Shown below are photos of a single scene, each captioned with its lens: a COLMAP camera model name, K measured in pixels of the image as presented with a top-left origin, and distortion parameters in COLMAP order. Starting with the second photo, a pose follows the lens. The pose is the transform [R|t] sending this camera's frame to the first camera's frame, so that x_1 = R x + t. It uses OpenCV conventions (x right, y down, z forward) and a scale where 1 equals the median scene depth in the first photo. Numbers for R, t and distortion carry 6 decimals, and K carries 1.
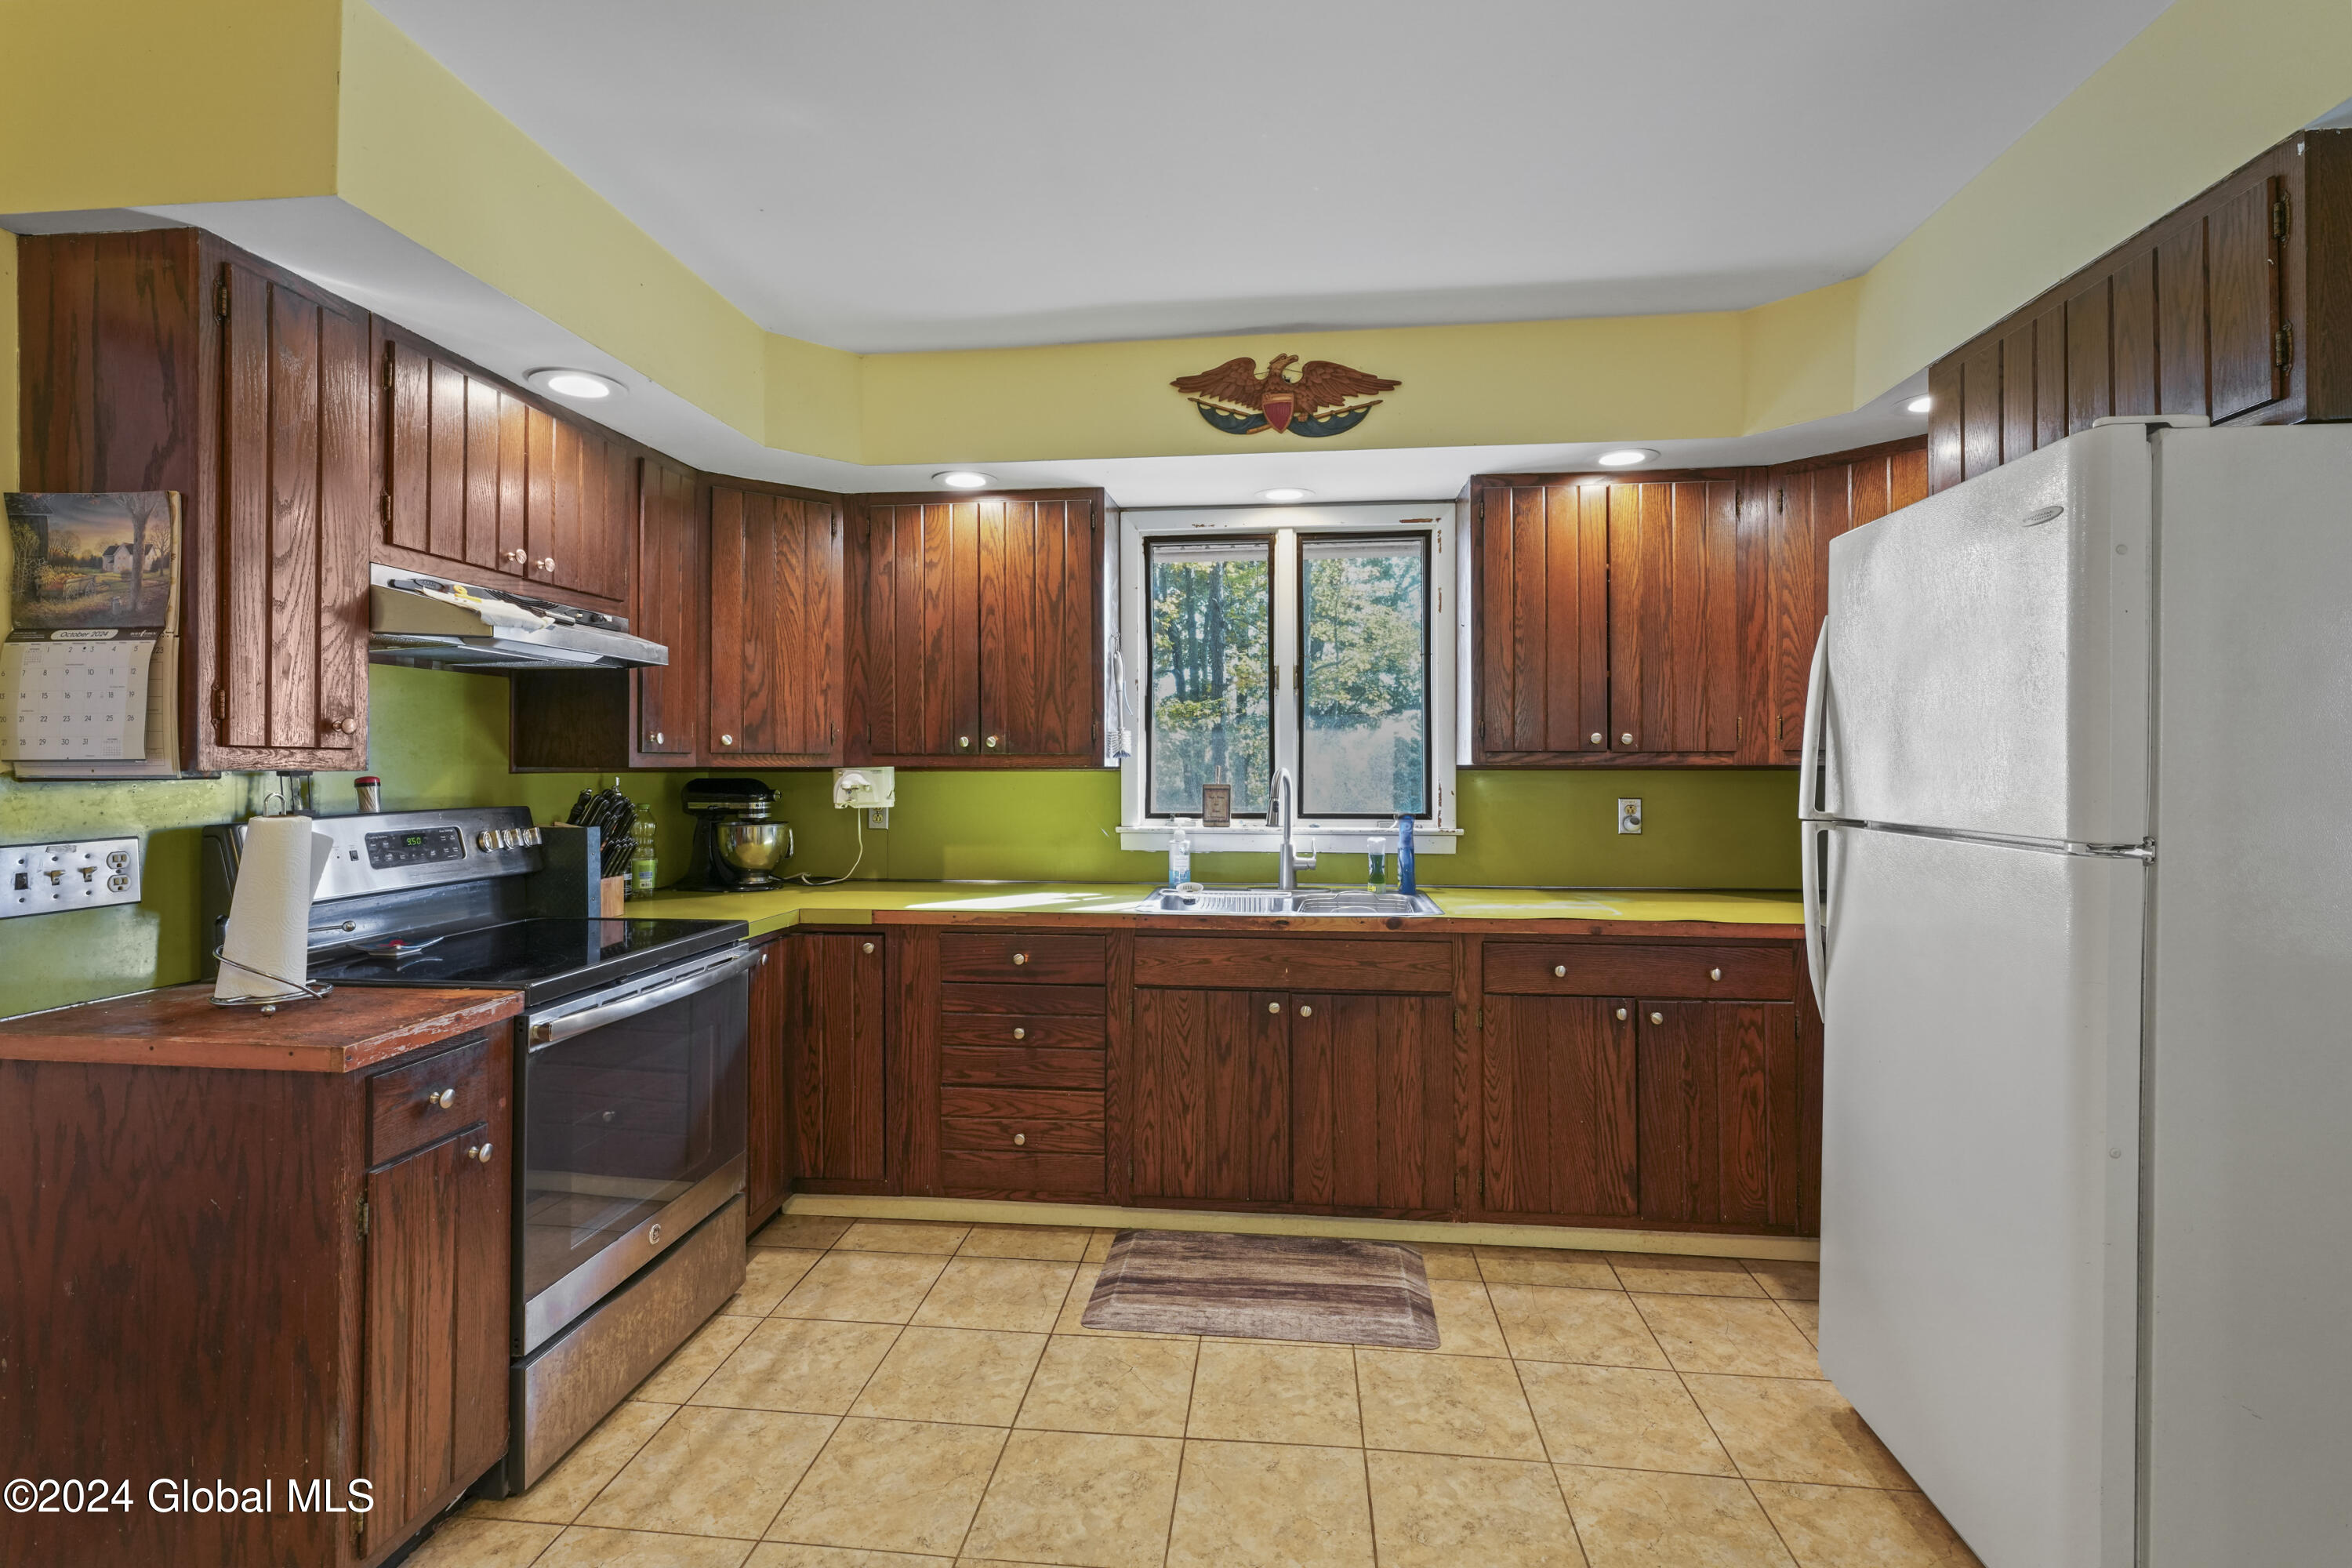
lens RADIAL K [[1064.6, 0, 1162.5], [0, 1064.6, 759.9], [0, 0, 1]] dist [0.000695, -0.000136]
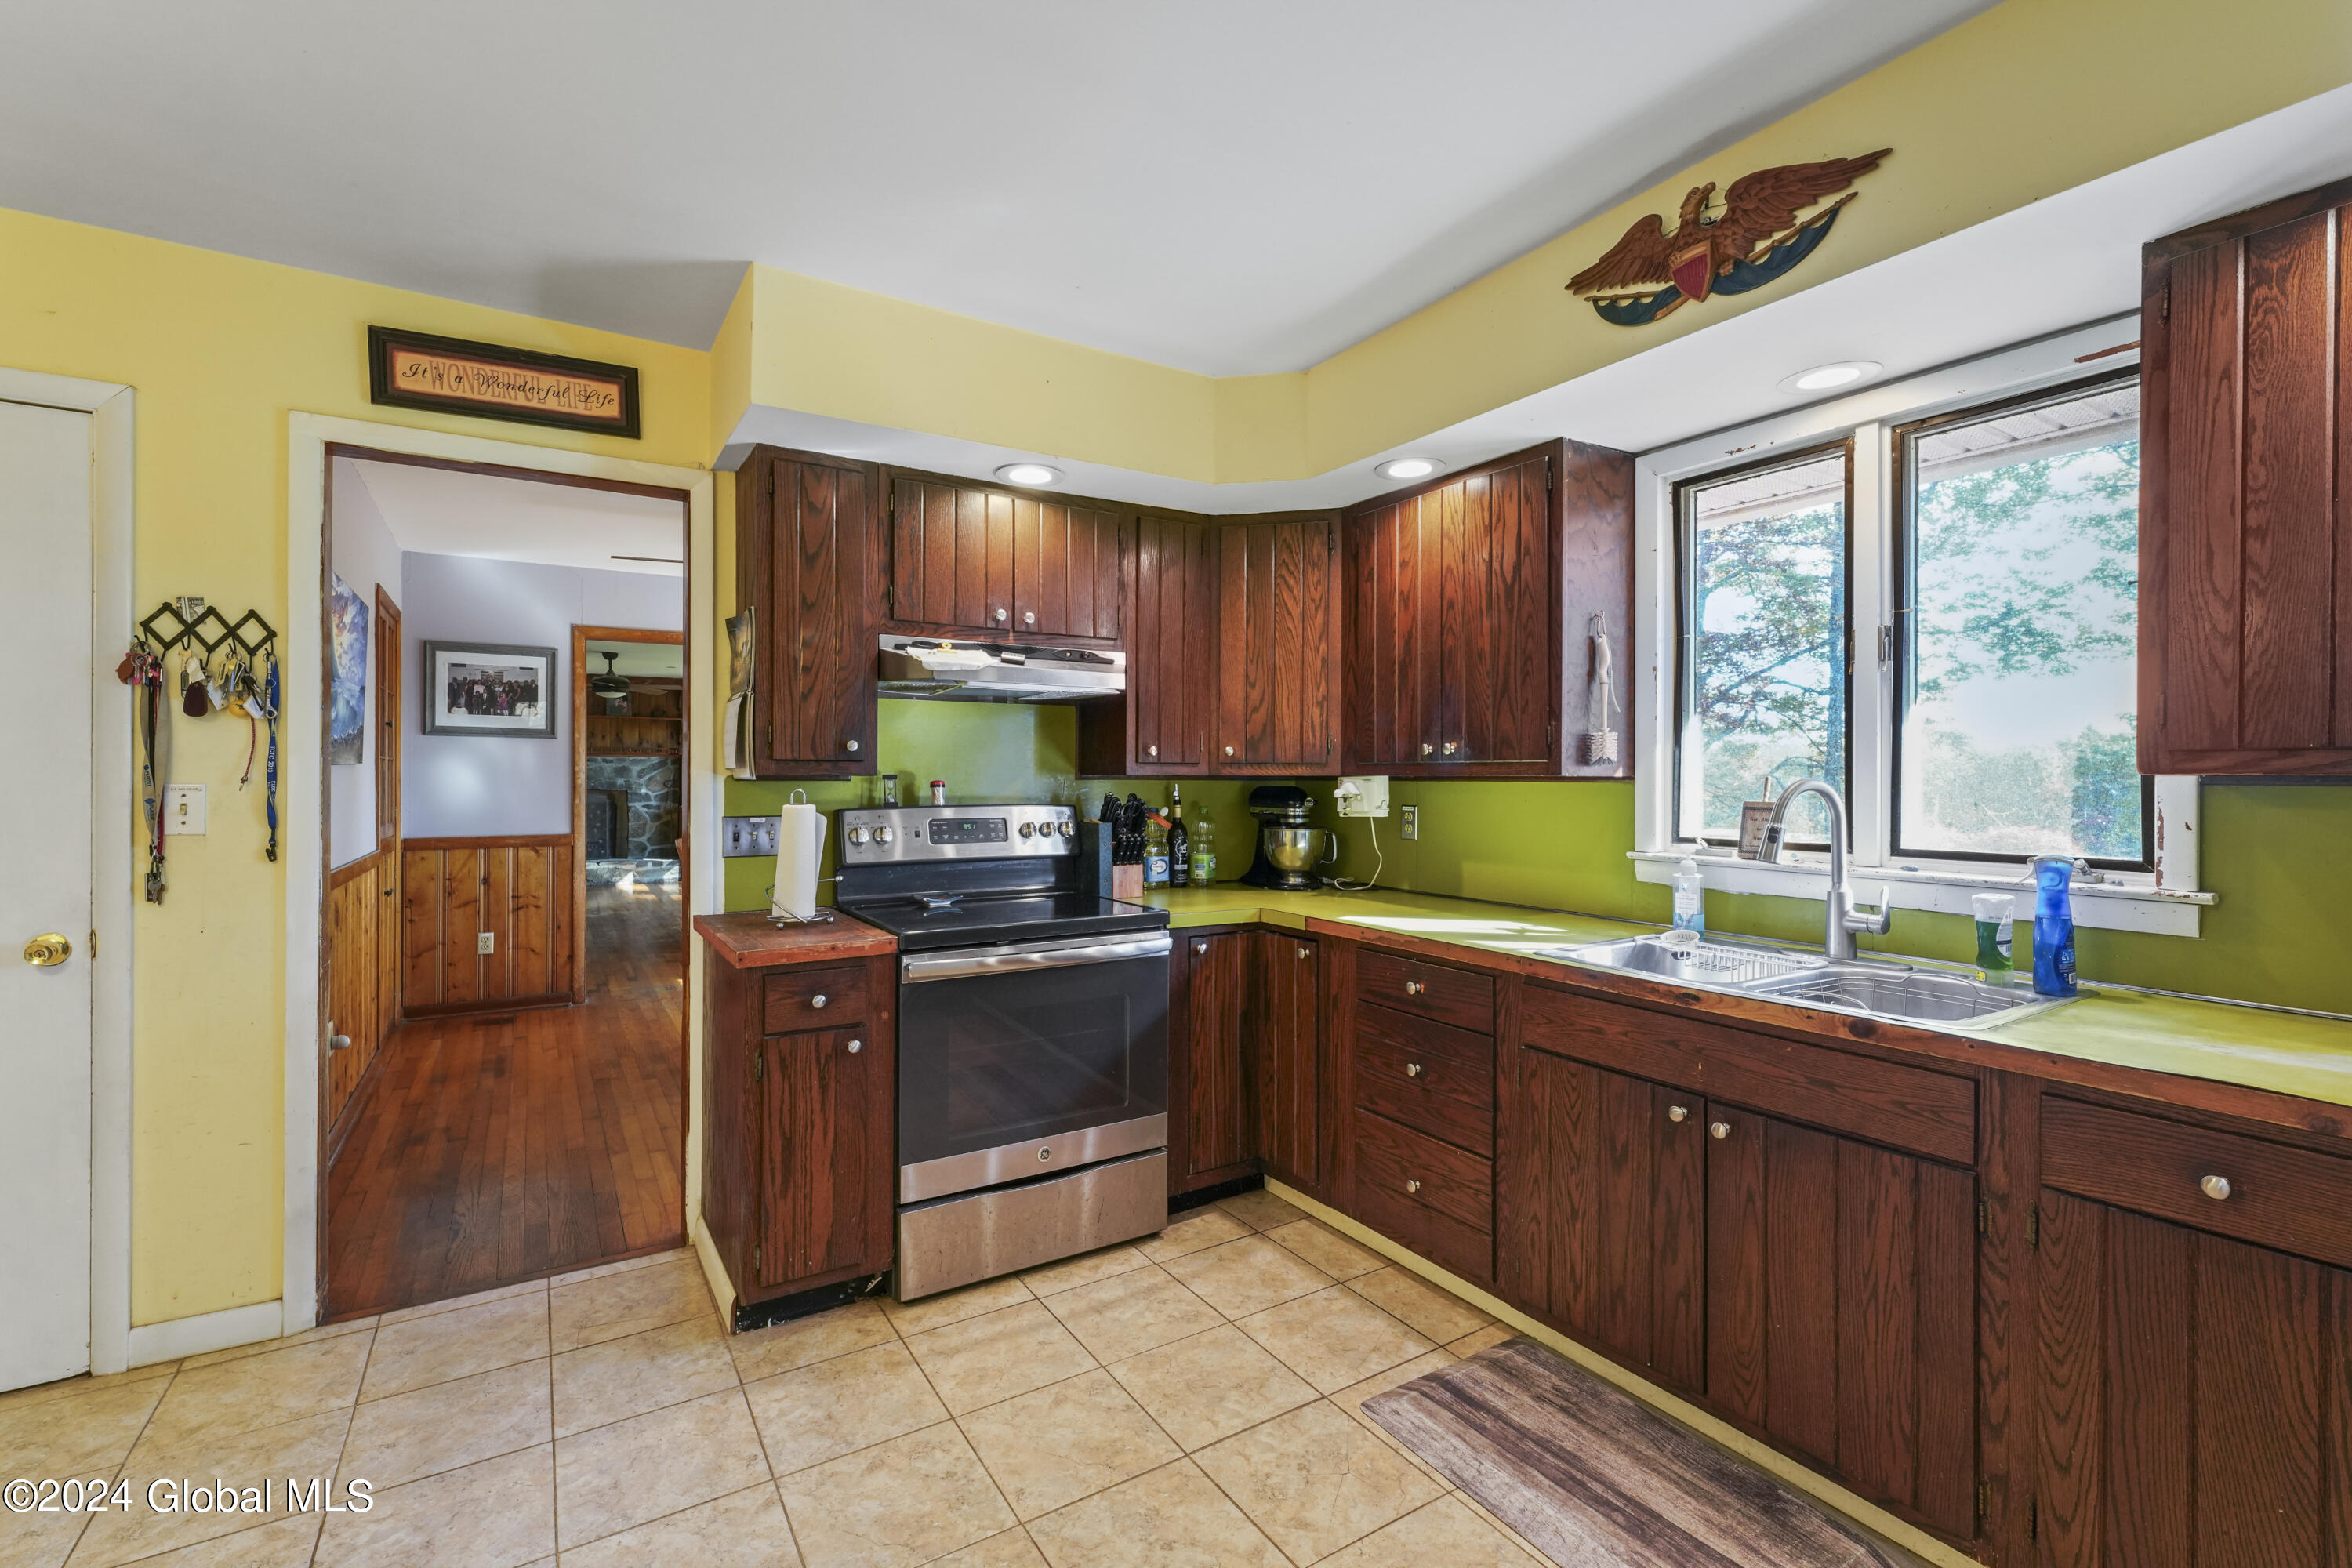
lens RADIAL K [[1016.8, 0, 1160.9], [0, 1016.8, 781.9], [0, 0, 1]] dist [-0.001832, 0.000933]
pose [[0.621828, 0.007328, -0.783120, 0.414833], [-0.000405, 0.999959, 0.009035, 0.004037], [0.783154, -0.005301, 0.621805, 0.300327]]
